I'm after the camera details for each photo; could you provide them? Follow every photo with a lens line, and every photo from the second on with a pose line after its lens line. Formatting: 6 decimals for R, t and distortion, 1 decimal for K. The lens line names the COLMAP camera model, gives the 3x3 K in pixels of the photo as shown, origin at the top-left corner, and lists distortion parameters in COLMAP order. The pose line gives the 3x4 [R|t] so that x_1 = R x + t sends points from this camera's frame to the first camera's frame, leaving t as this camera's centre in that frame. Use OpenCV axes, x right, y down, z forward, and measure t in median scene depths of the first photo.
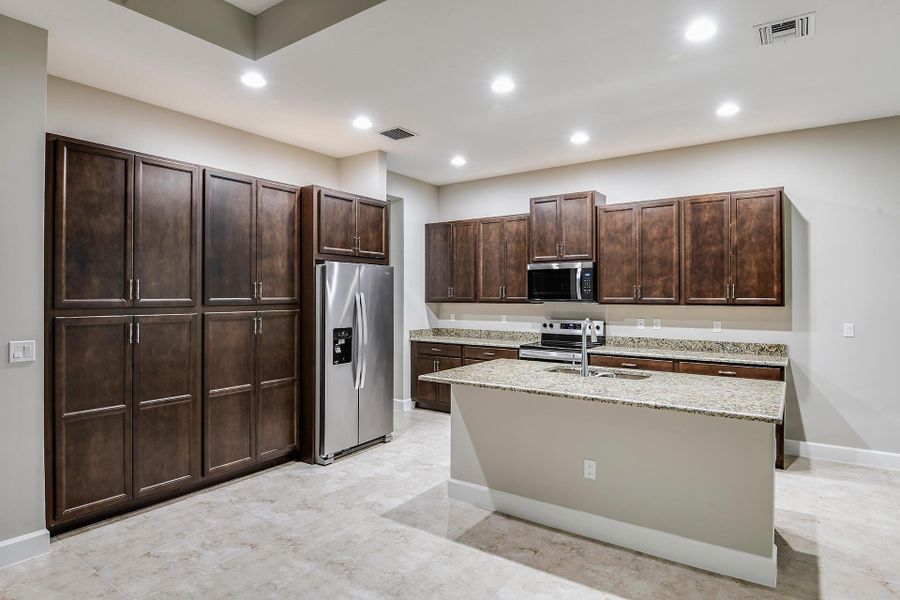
lens RADIAL K [[493.0, 0, 449.7], [0, 493.0, 294.7], [0, 0, 1]] dist [-0.028587, -0.000357]
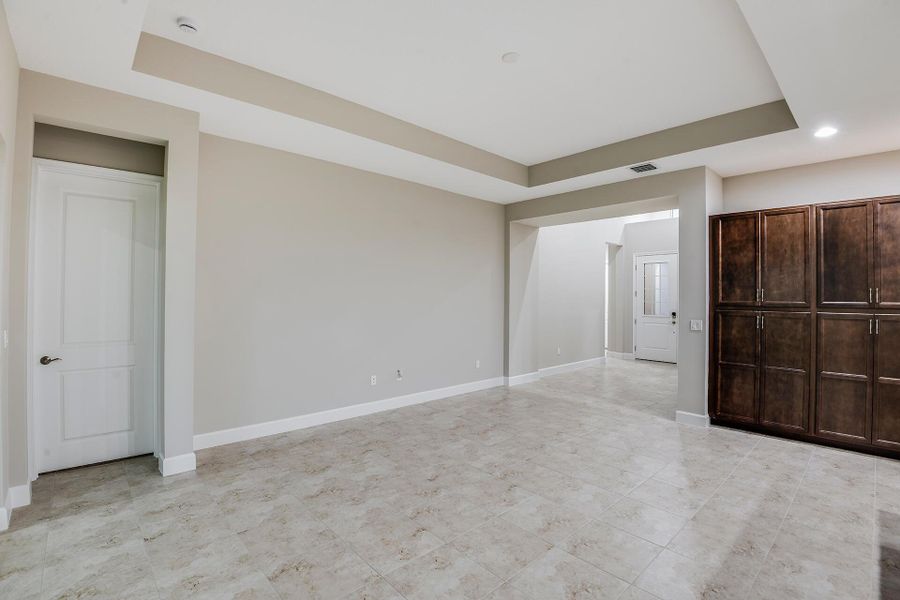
lens RADIAL K [[417.5, 0, 449.1], [0, 417.5, 290.4], [0, 0, 1]] dist [-0.047675, -0.000458]
pose [[-0.212535, -0.008917, -0.977113, 0.849519], [-0.005398, 0.999954, -0.007951, -0.010625], [0.977138, 0.003585, -0.212574, 0.259750]]
